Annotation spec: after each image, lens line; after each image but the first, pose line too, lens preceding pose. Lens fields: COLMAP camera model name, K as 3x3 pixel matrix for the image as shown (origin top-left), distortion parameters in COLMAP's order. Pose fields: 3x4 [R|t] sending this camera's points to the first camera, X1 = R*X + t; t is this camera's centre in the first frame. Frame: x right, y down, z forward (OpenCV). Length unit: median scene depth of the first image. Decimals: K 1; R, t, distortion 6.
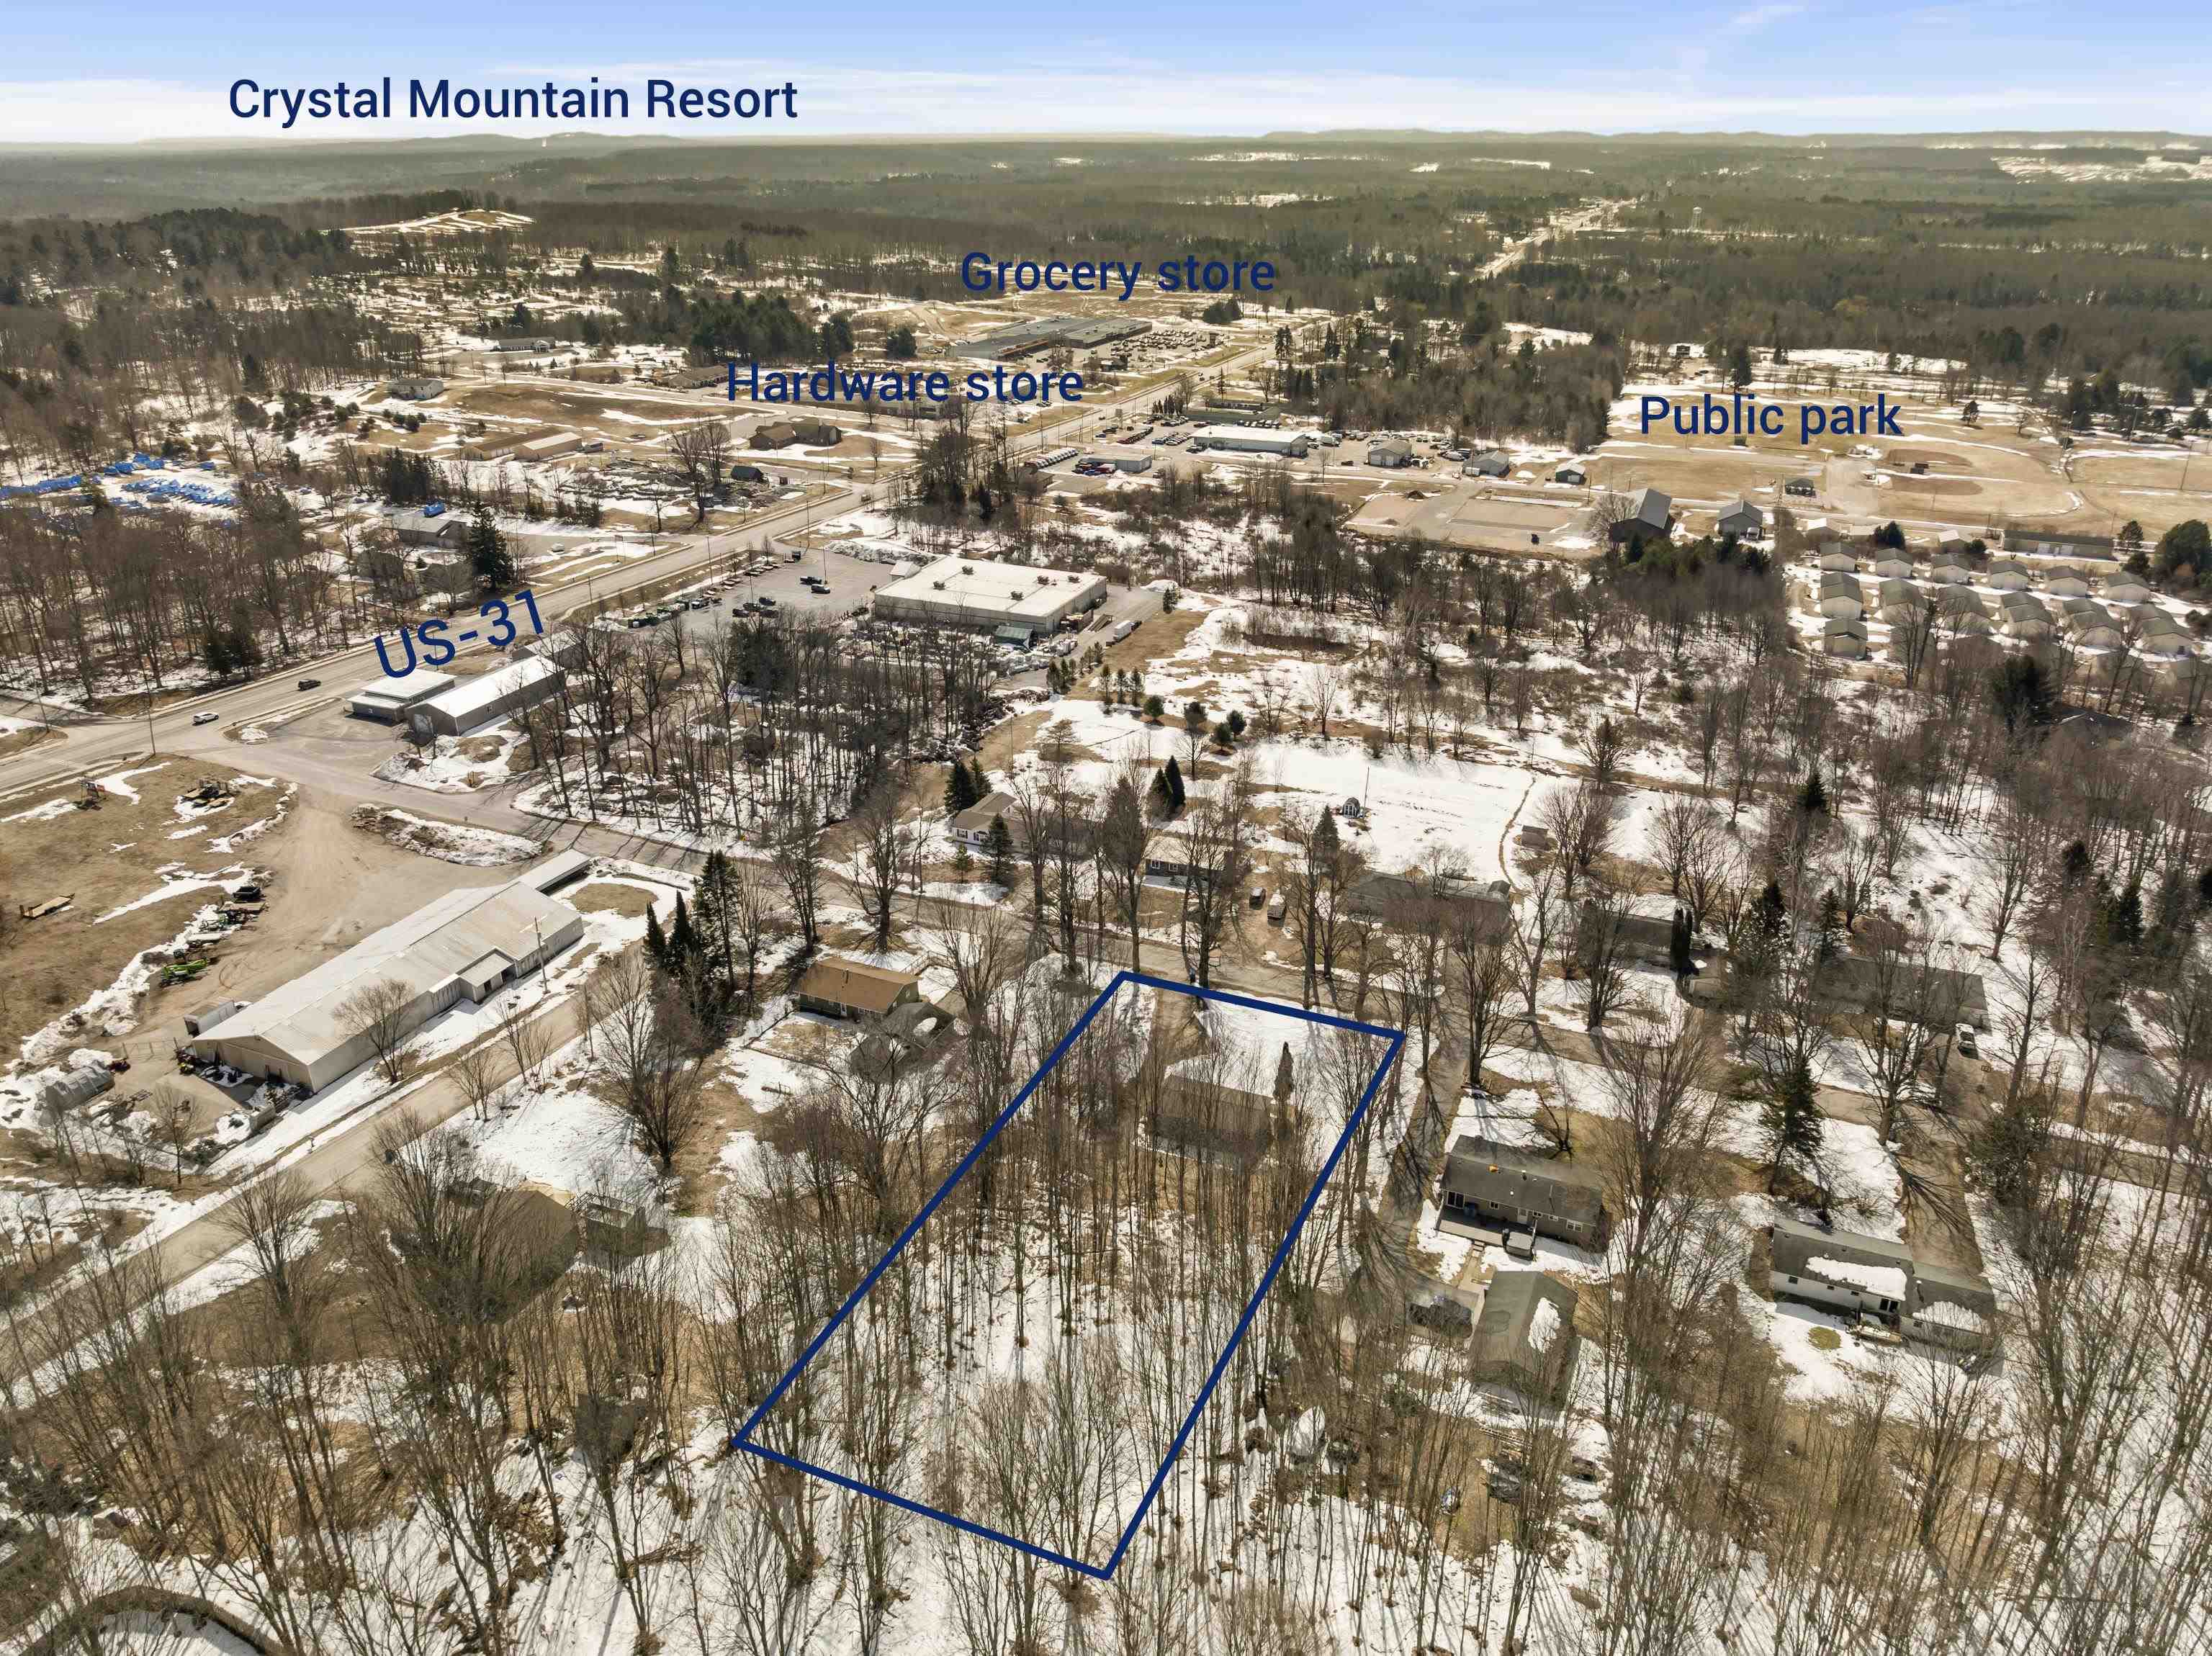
lens RADIAL K [[1567.6, 0, 1106.0], [0, 1567.6, 828.0], [0, 0, 1]] dist [-0.038022, -0.001084]
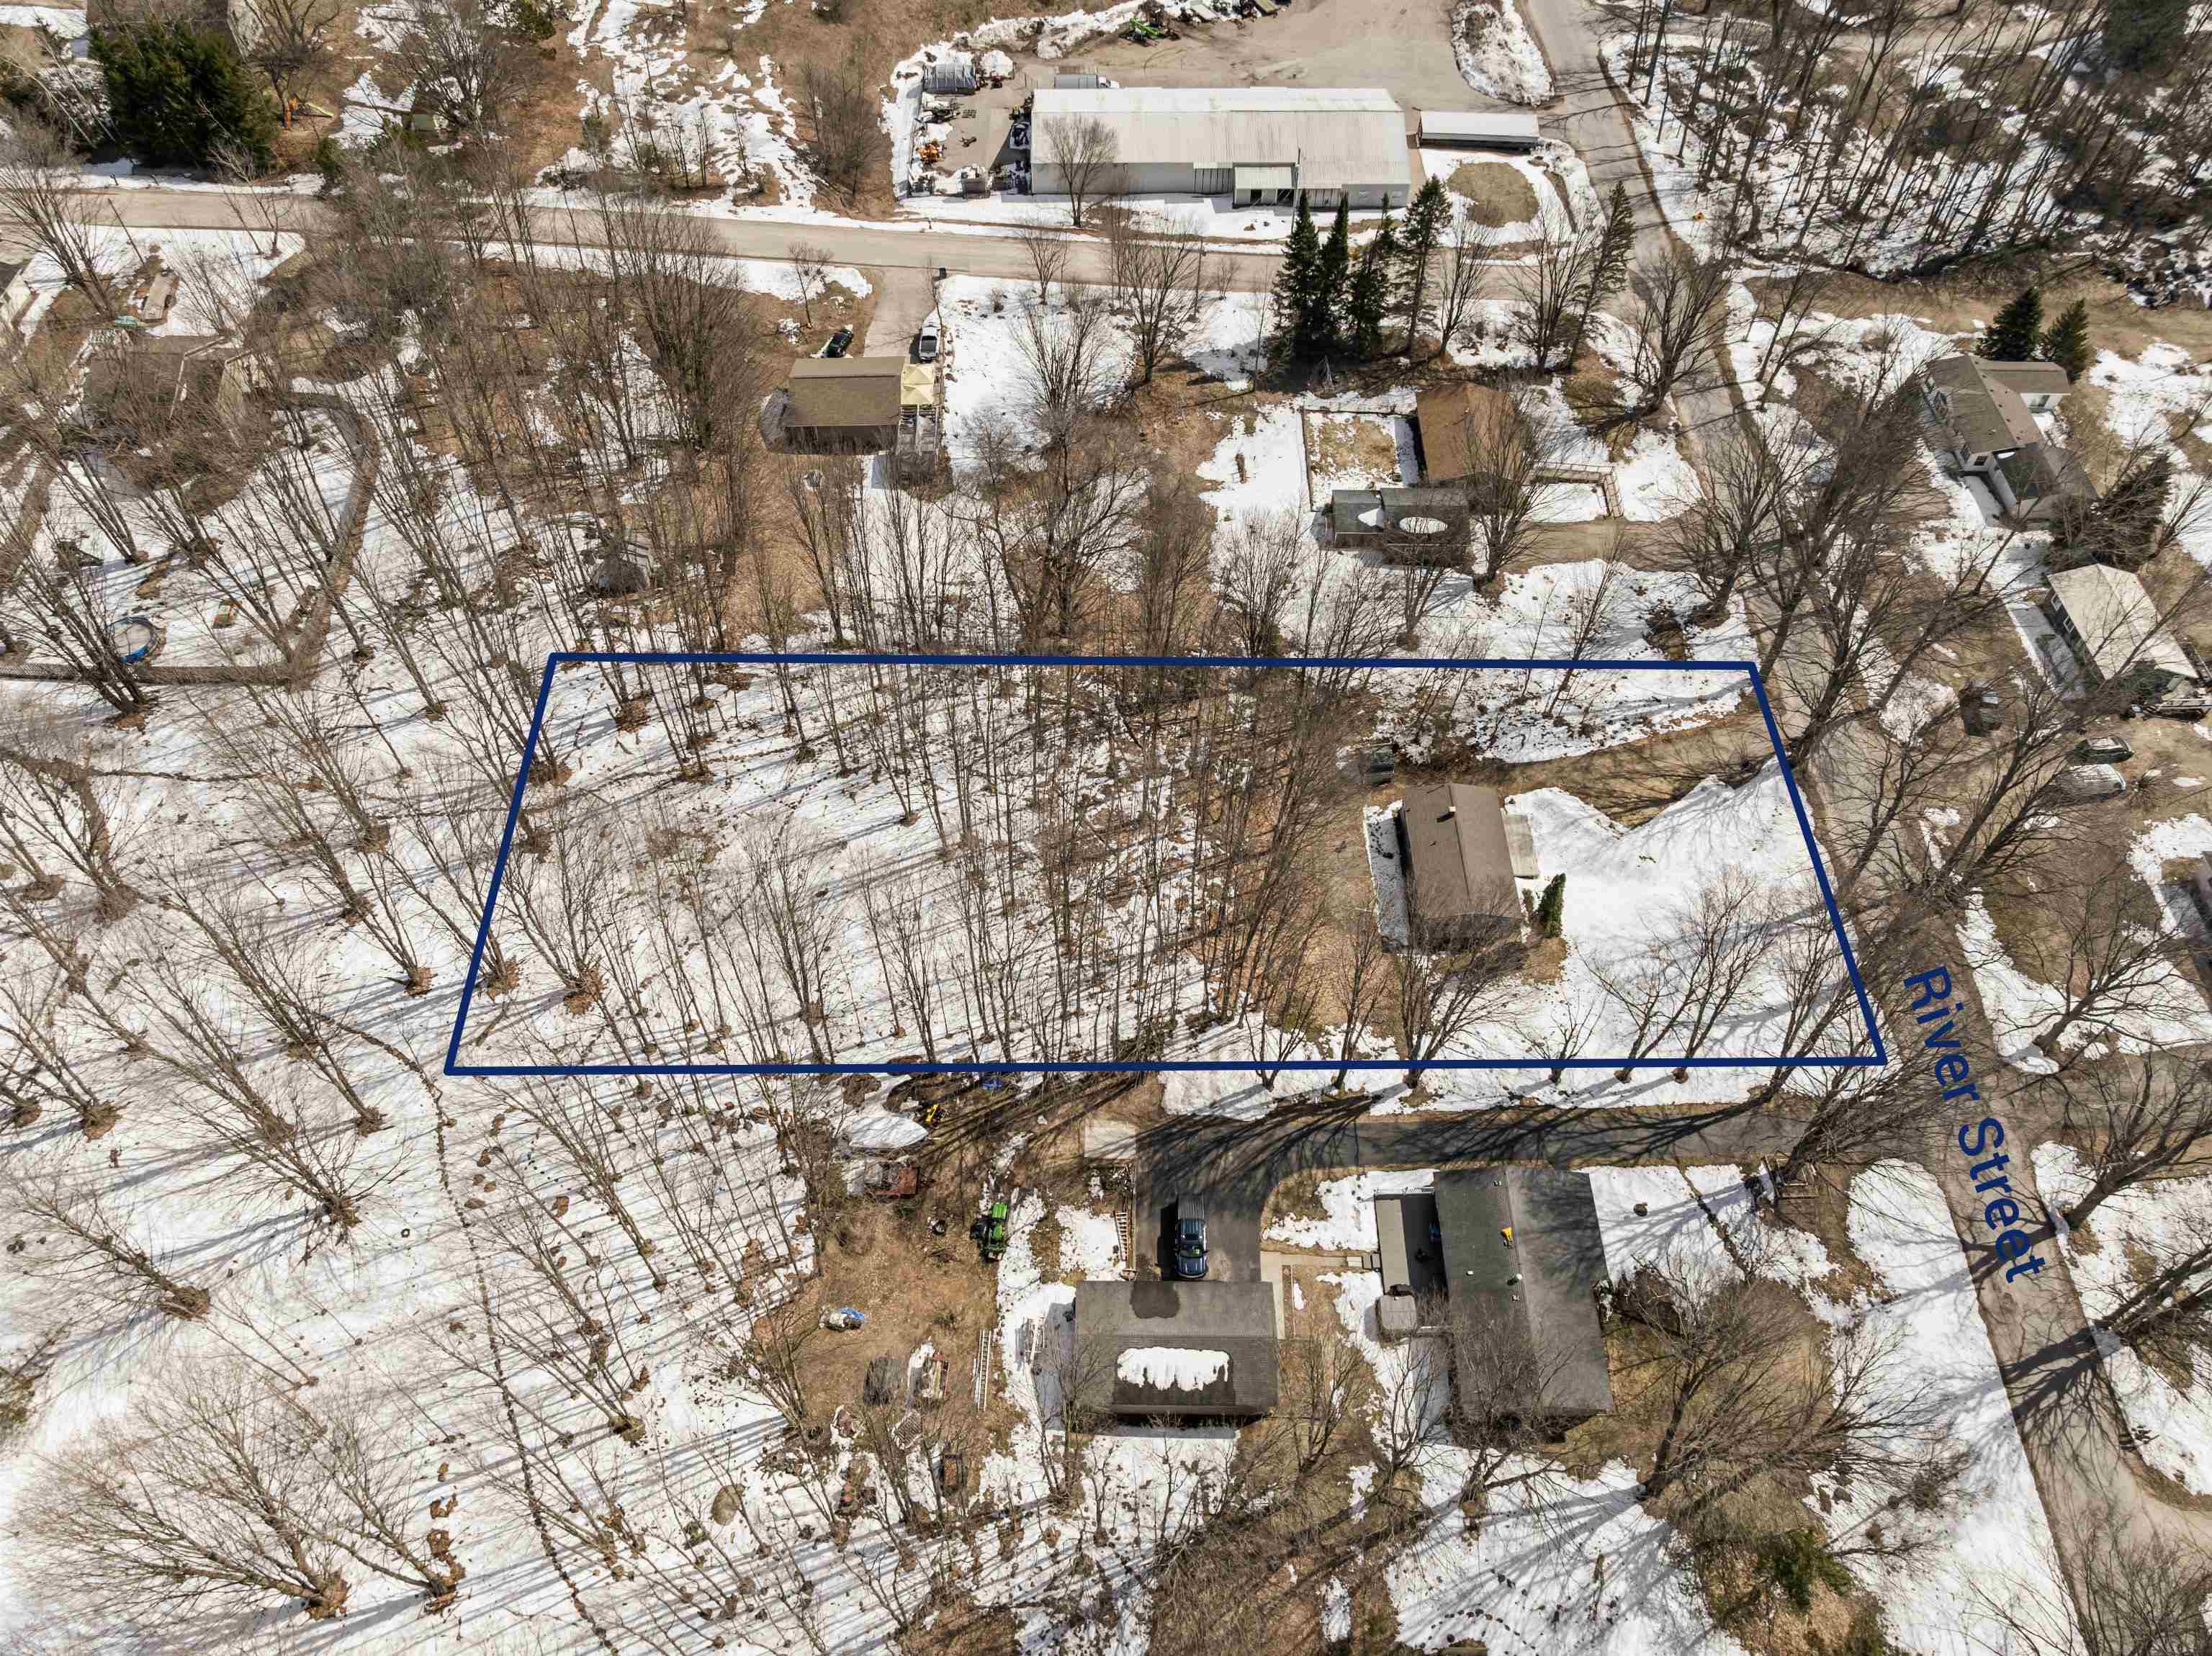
lens RADIAL K [[1567.6, 0, 1106.0], [0, 1567.6, 828.0], [0, 0, 1]] dist [-0.038022, -0.001084]
pose [[0.390137, 0.725945, -0.566389, 0.342298], [-0.377301, 0.687161, 0.620849, -0.173175], [0.839903, -0.028517, 0.541987, 0.441325]]
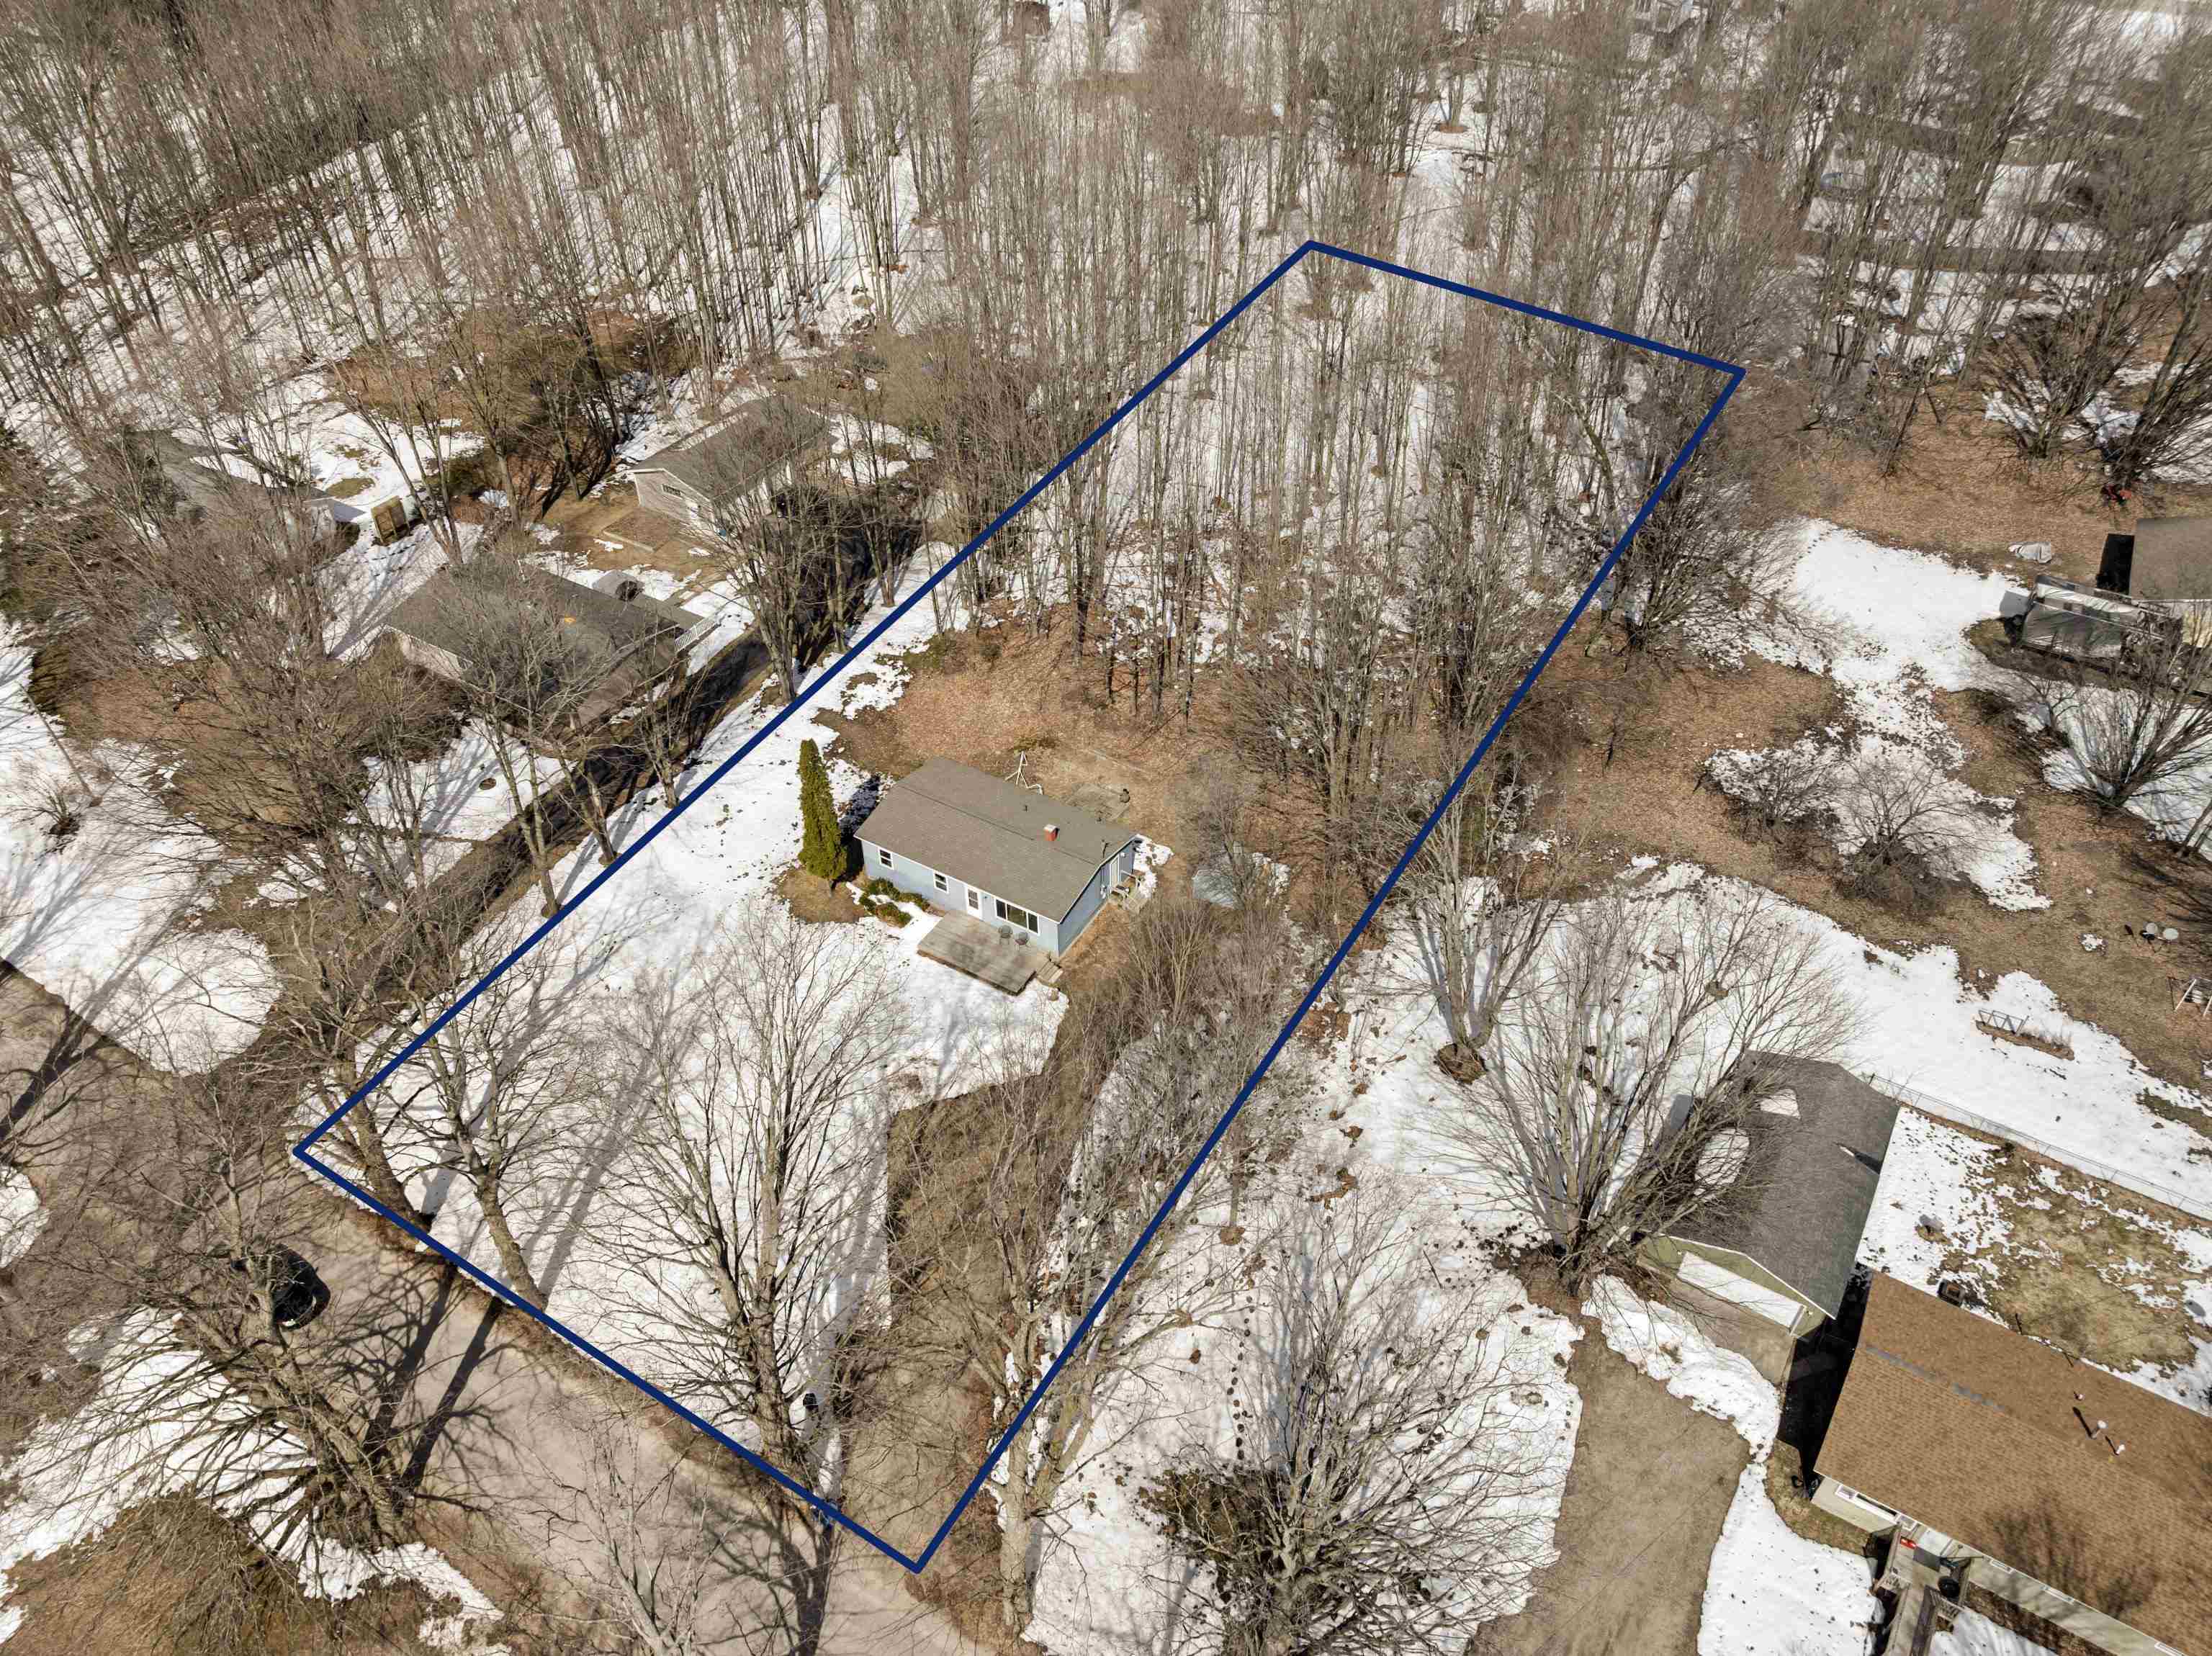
lens RADIAL K [[1567.6, 0, 1106.0], [0, 1567.6, 828.0], [0, 0, 1]] dist [-0.038022, -0.001084]
pose [[-0.988576, -0.106981, 0.106171, -0.013229], [0.051379, 0.423030, 0.904658, -0.200918], [-0.141695, 0.899778, -0.412701, 1.048968]]
